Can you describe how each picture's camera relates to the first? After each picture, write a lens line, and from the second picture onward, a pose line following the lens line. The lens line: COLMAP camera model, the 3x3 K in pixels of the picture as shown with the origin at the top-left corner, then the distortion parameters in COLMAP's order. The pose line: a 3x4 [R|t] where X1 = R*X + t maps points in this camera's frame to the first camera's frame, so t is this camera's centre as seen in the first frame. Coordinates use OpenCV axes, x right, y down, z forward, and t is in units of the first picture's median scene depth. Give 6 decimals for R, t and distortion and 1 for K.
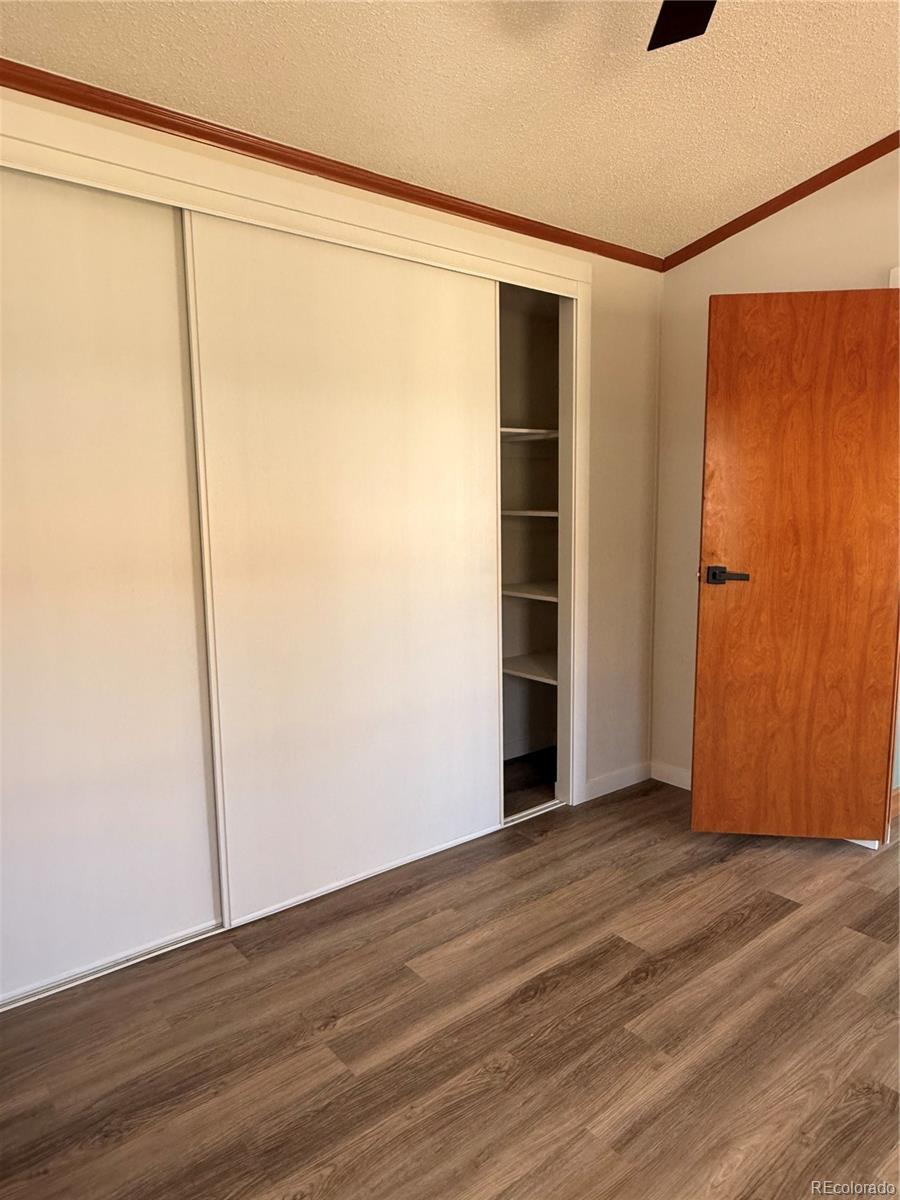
lens RADIAL K [[773.6, 0, 444.7], [0, 773.6, 600.1], [0, 0, 1]] dist [-0.000602, 0.001902]
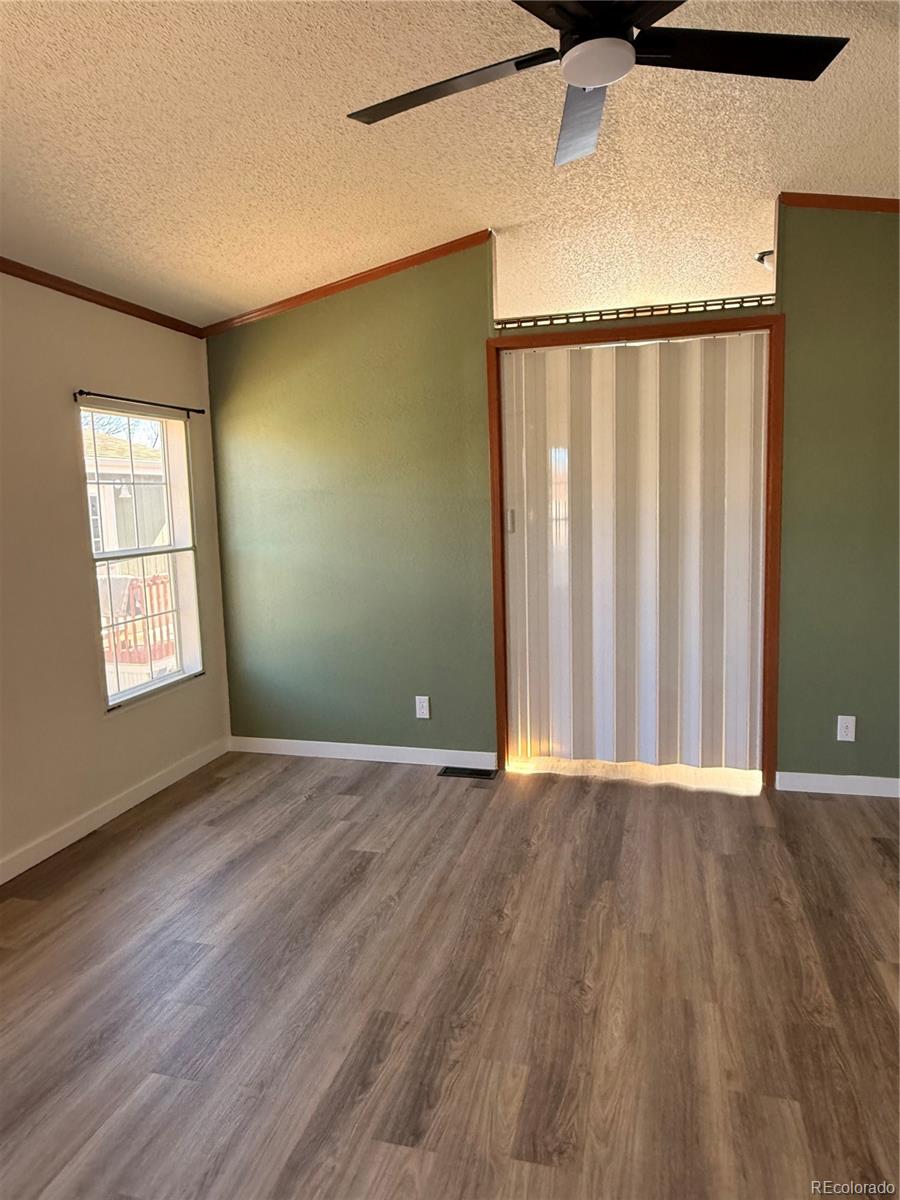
lens RADIAL K [[773.6, 0, 450.1], [0, 773.6, 587.3], [0, 0, 1]] dist [-0.000602, 0.001902]
pose [[-0.810360, 0.099282, -0.577459, 1.125292], [-0.033491, 0.976080, 0.214816, -0.206223], [0.584974, 0.193418, -0.787652, 1.529814]]
